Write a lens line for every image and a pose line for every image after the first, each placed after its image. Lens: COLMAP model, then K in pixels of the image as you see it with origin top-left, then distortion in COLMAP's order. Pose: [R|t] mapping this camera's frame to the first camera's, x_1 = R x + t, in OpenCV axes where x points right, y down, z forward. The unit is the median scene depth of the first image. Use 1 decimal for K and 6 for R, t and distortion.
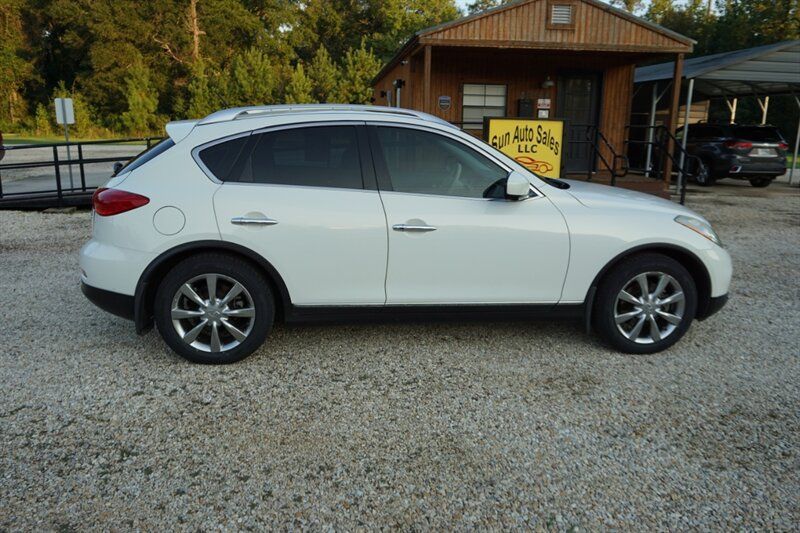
lens RADIAL K [[597.2, 0, 403.4], [0, 597.2, 269.4], [0, 0, 1]] dist [-0.027153, 0.020658]
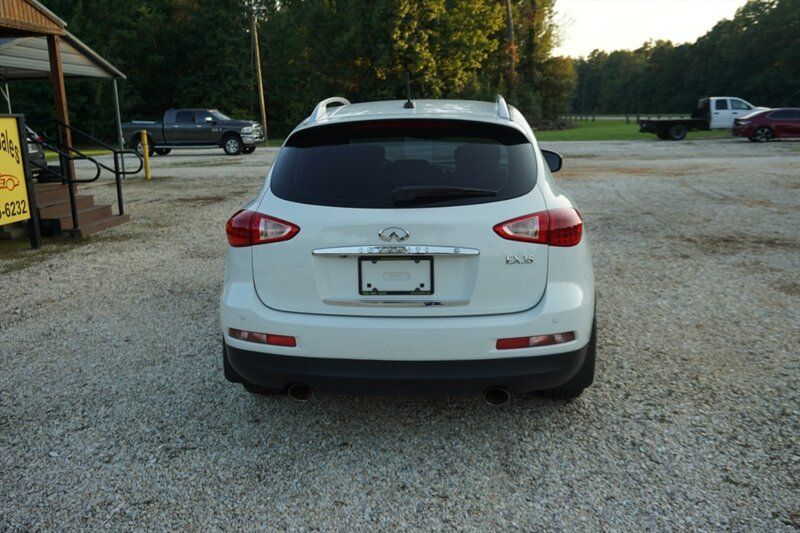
lens RADIAL K [[700.0, 0, 400.6], [0, 700.0, 274.3], [0, 0, 1]] dist [-0.020830, 0.029631]
pose [[0.215558, -0.241782, 0.946085, -1.141127], [0.261645, 0.947736, 0.182591, -0.223677], [-0.940785, 0.208179, 0.267553, 0.820652]]
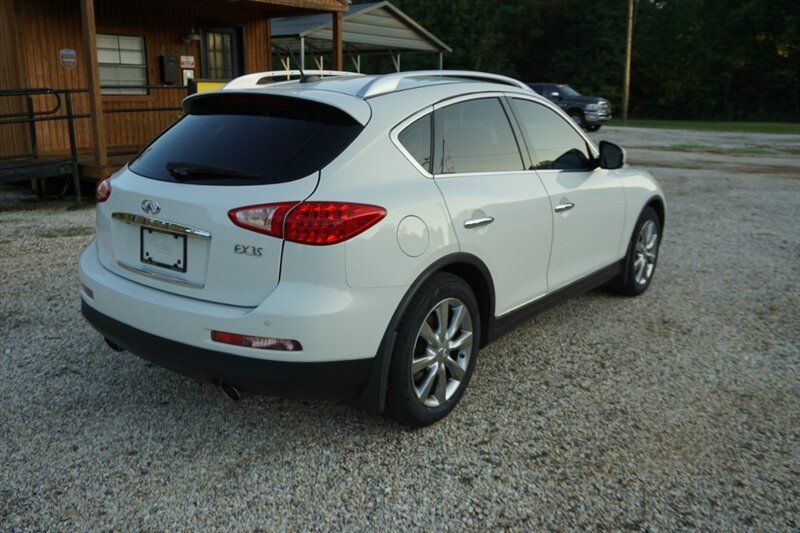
lens RADIAL K [[700.0, 0, 399.7], [0, 700.0, 271.3], [0, 0, 1]] dist [-0.020830, 0.029631]
pose [[0.696337, -0.186819, 0.692974, -0.812245], [0.170152, 0.980974, 0.093483, -0.100200], [-0.697254, 0.052815, 0.714876, 0.351747]]
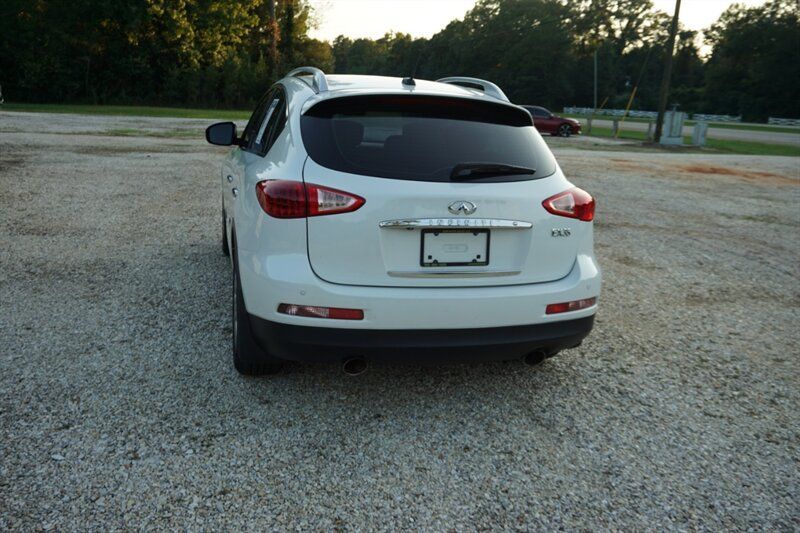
lens RADIAL K [[700.0, 0, 403.3], [0, 700.0, 273.5], [0, 0, 1]] dist [-0.020830, 0.029631]
pose [[-0.135776, -0.267164, 0.954038, -1.175387], [0.186311, 0.938890, 0.289438, -0.290519], [-0.973064, 0.217046, -0.077703, 1.122837]]
